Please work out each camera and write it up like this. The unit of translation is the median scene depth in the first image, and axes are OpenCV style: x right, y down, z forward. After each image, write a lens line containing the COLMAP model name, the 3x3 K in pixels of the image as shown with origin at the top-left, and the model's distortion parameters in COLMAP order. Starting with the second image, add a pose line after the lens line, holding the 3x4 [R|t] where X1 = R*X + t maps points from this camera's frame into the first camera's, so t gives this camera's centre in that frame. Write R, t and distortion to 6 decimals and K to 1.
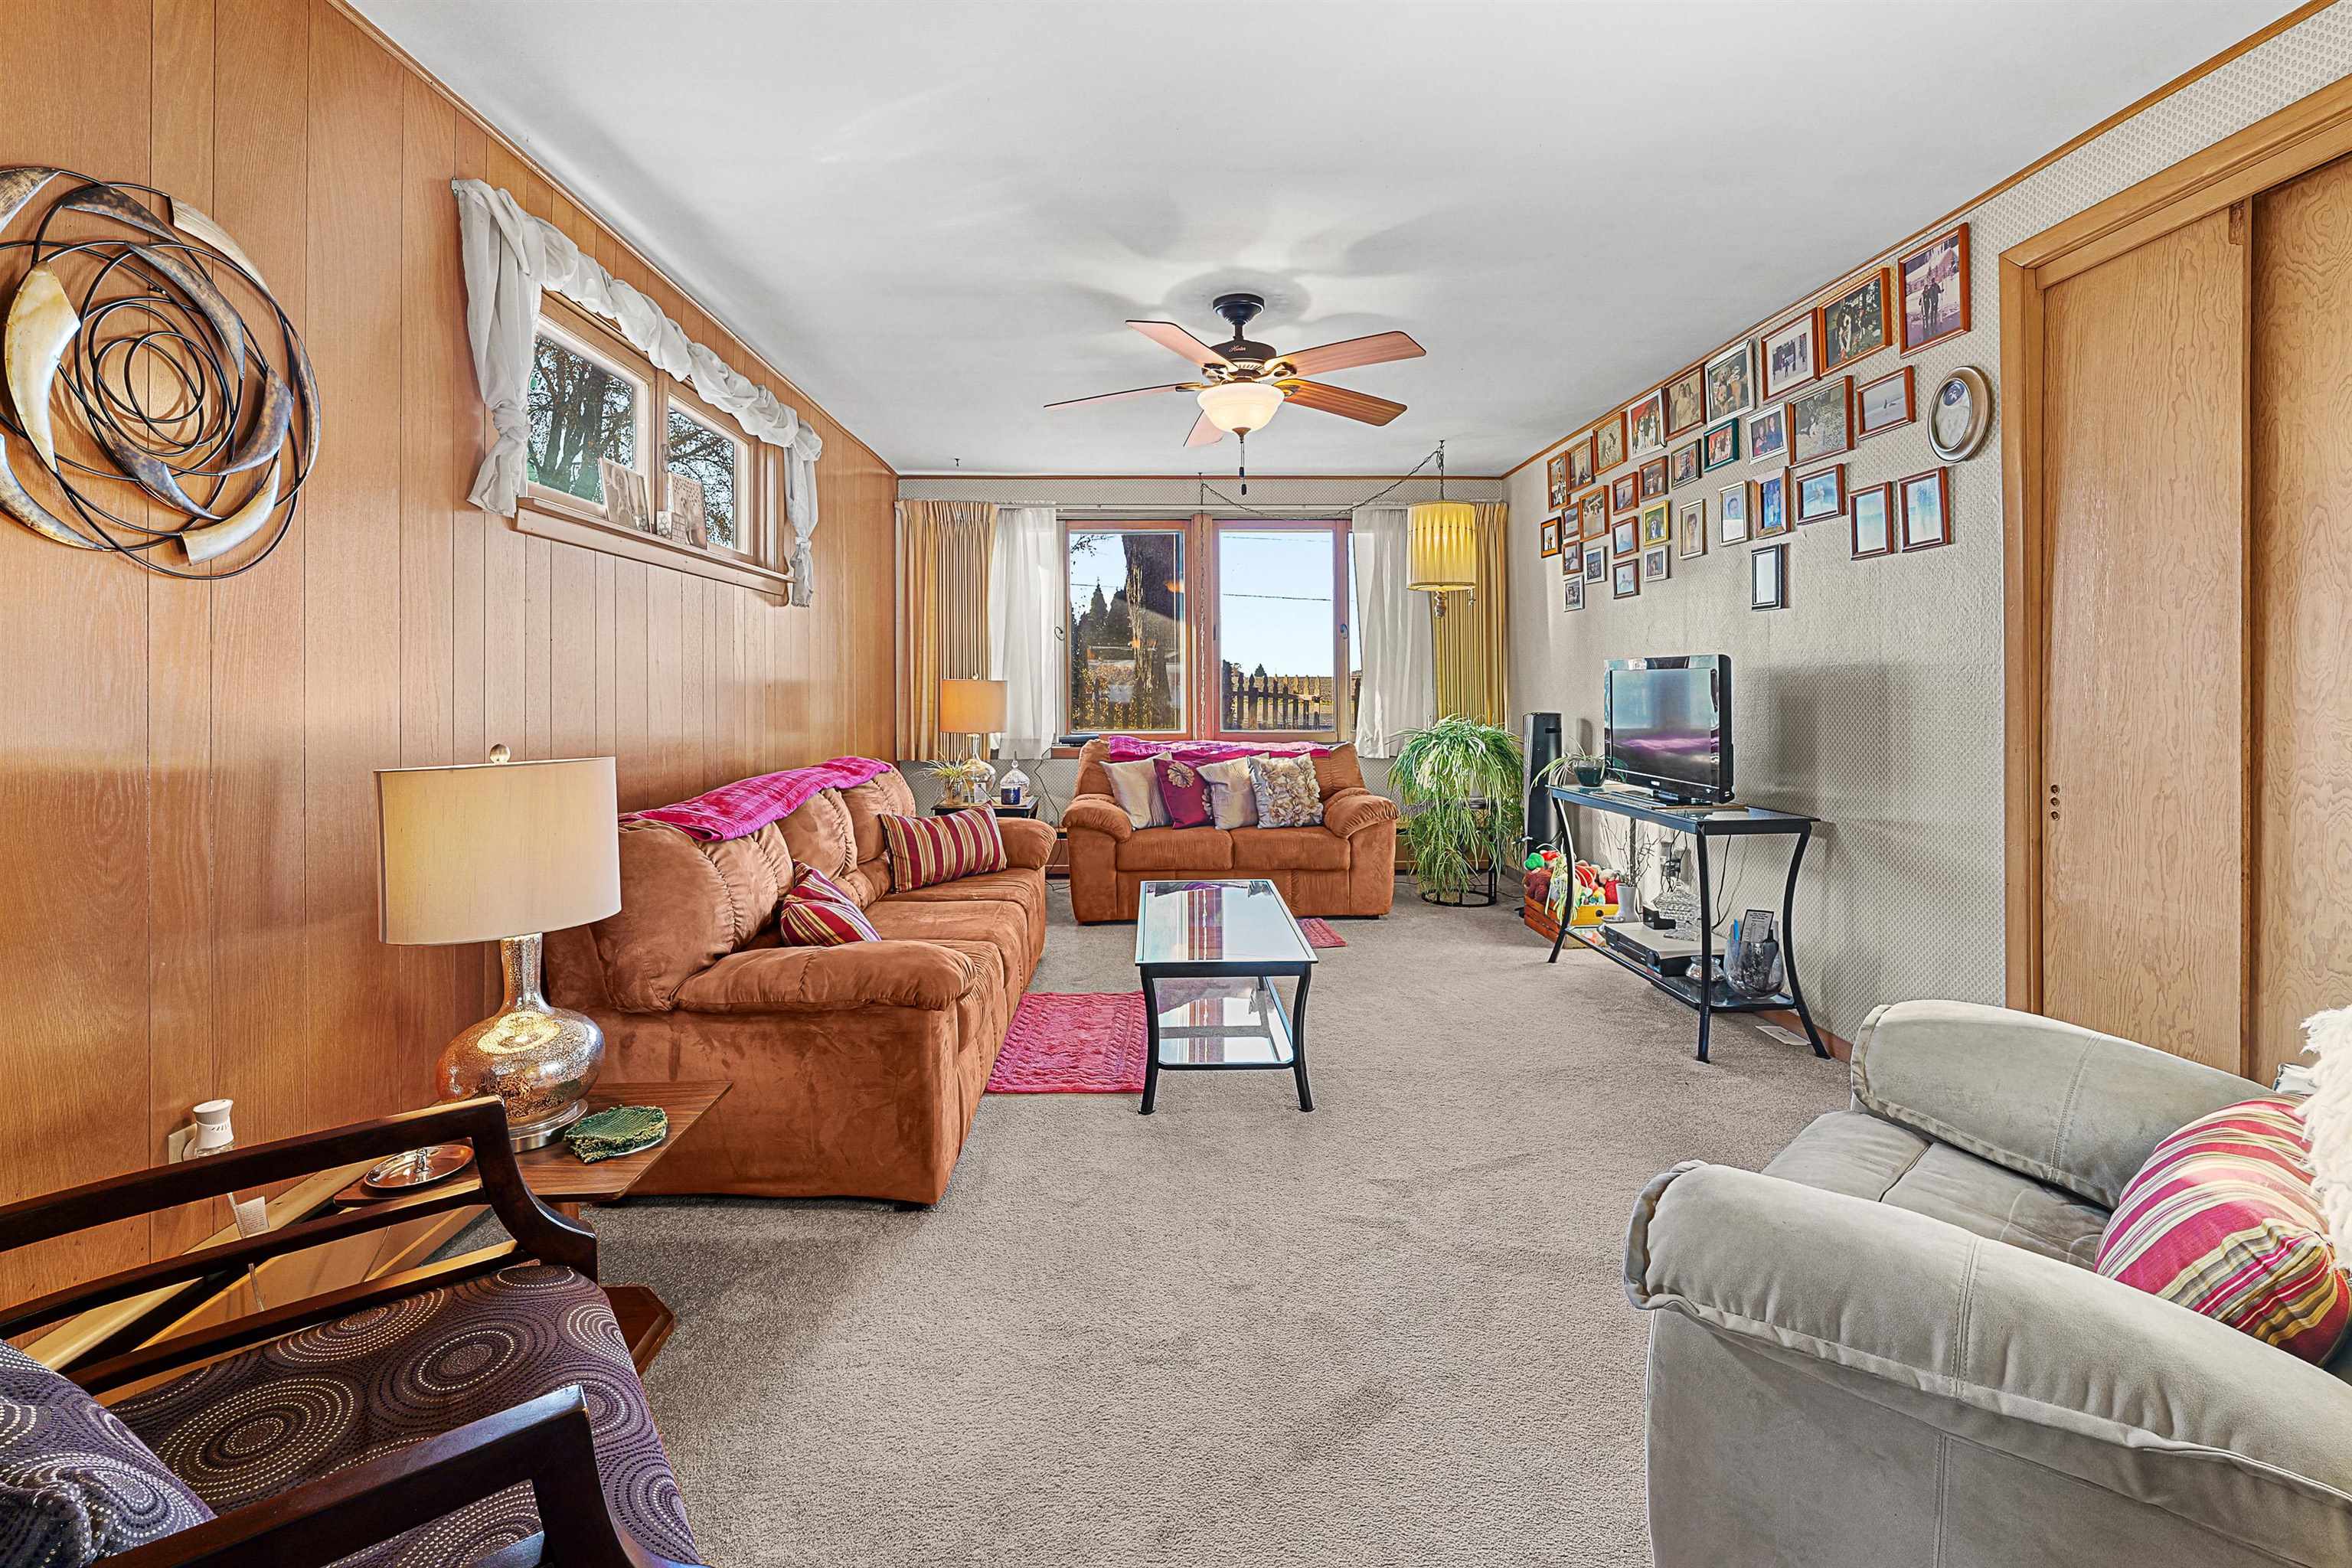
lens RADIAL K [[1032.2, 0, 1162.5], [0, 1032.2, 677.9], [0, 0, 1]] dist [-0.002834, -0.000581]
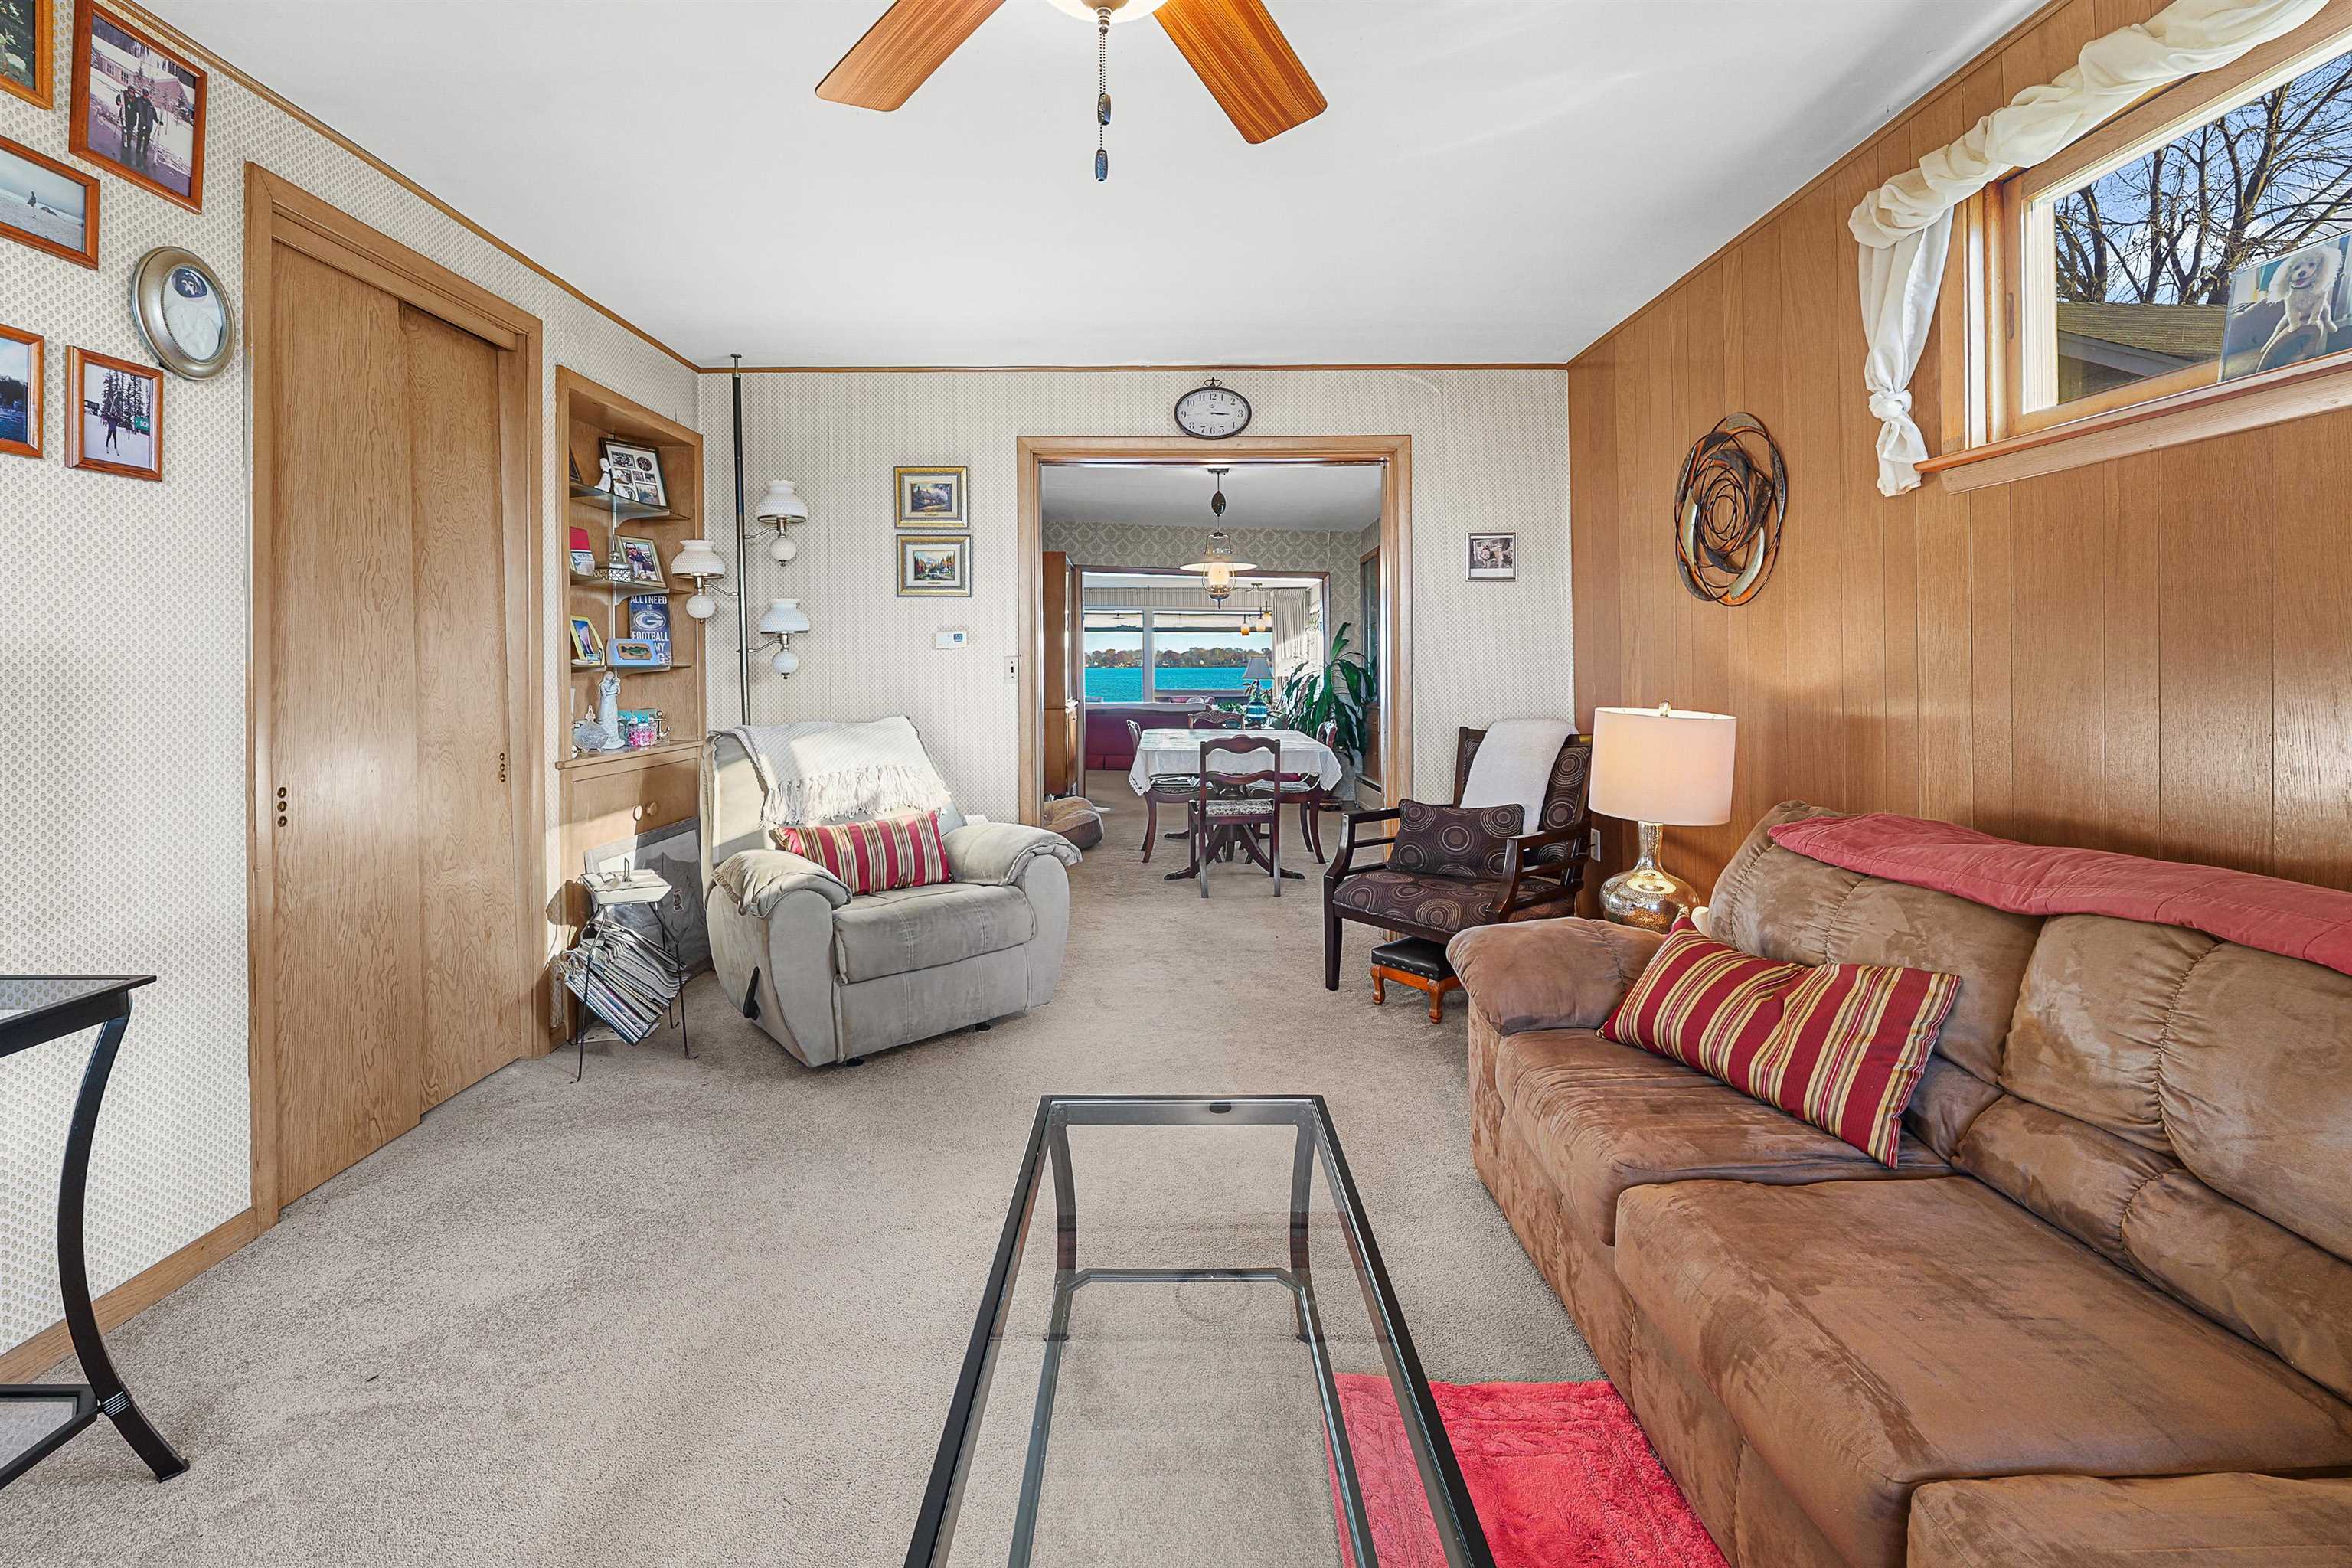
lens RADIAL K [[1032.2, 0, 1177.3], [0, 1032.2, 663.2], [0, 0, 1]] dist [-0.002834, -0.000581]
pose [[-0.999955, 0.005521, 0.007705, 0.029249], [0.005452, 0.999945, -0.008936, 0.002767], [-0.007754, -0.008894, -0.999930, 0.886289]]
